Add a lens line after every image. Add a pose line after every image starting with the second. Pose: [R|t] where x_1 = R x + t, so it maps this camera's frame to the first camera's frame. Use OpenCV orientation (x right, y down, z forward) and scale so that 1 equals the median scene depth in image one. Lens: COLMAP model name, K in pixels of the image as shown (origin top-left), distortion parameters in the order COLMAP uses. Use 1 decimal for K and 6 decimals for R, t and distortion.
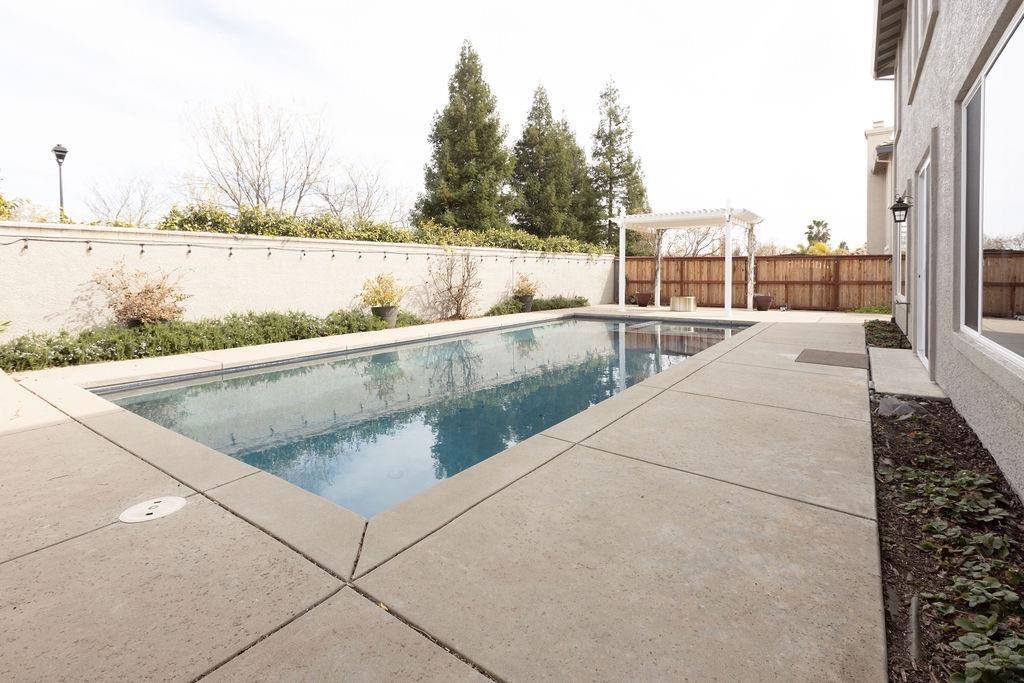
lens RADIAL K [[488.5, 0, 539.3], [0, 488.5, 291.2], [0, 0, 1]] dist [-0.004516, -0.000256]
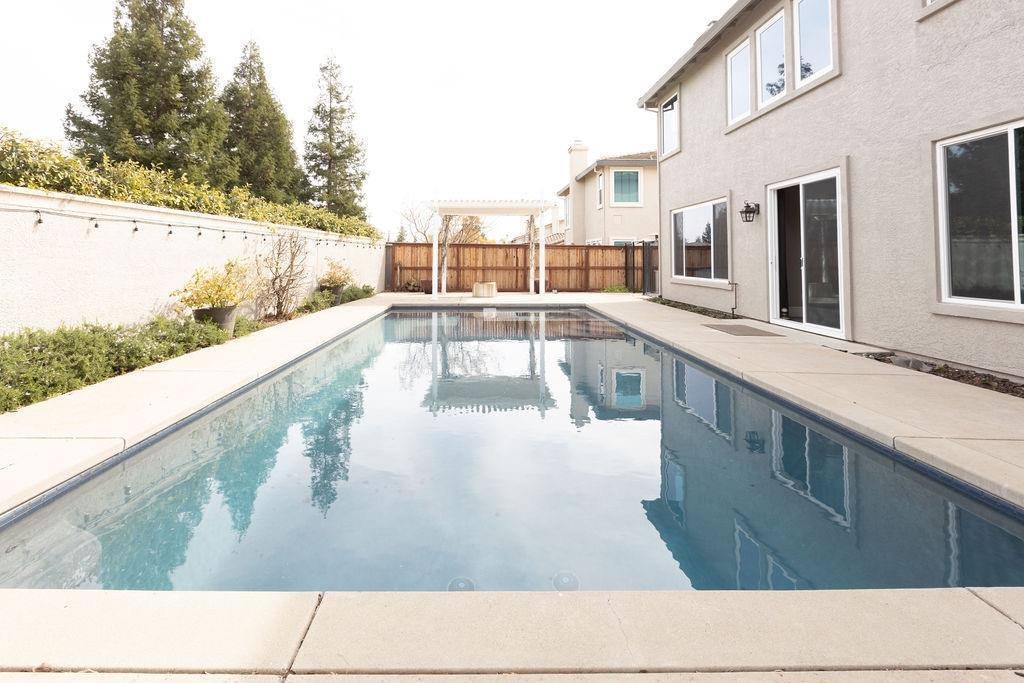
lens RADIAL K [[482.6, 0, 498.7], [0, 482.6, 250.4], [0, 0, 1]] dist [-0.002841, 0.001516]
pose [[0.817943, 0.015532, 0.575090, -0.255198], [0.016174, 0.998619, -0.049975, -0.004998], [-0.575072, 0.050179, 0.816562, 0.151628]]
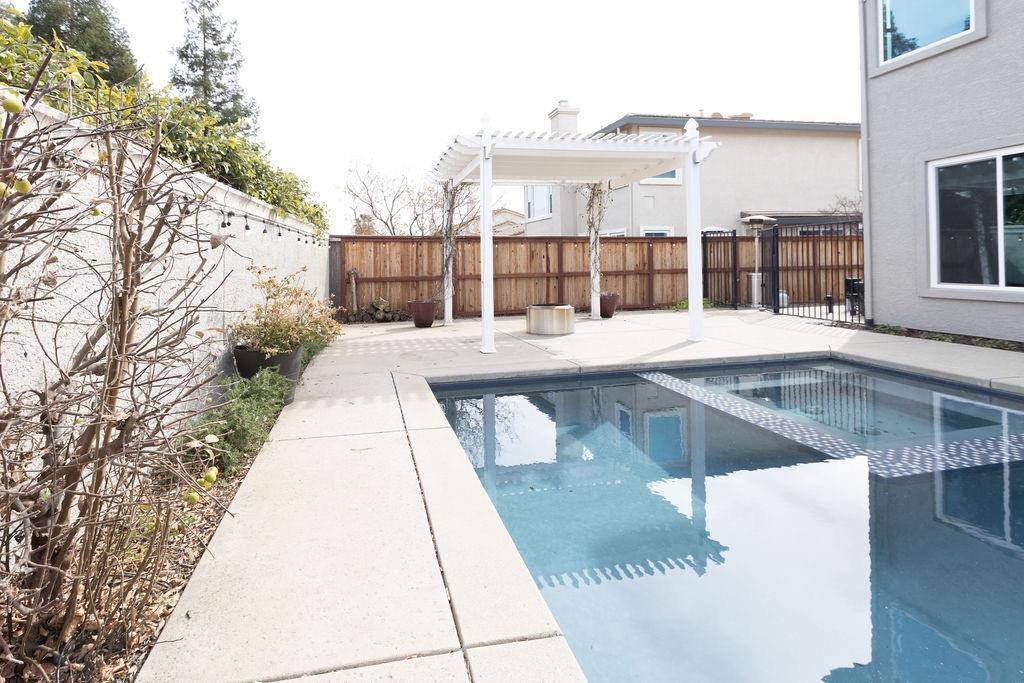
lens RADIAL K [[482.6, 0, 458.3], [0, 482.6, 256.4], [0, 0, 1]] dist [-0.002841, 0.001516]
pose [[0.714606, -0.003900, 0.699516, -0.141482], [0.042806, 0.998354, -0.038163, -0.025956], [-0.698216, 0.057215, 0.713597, 0.668769]]
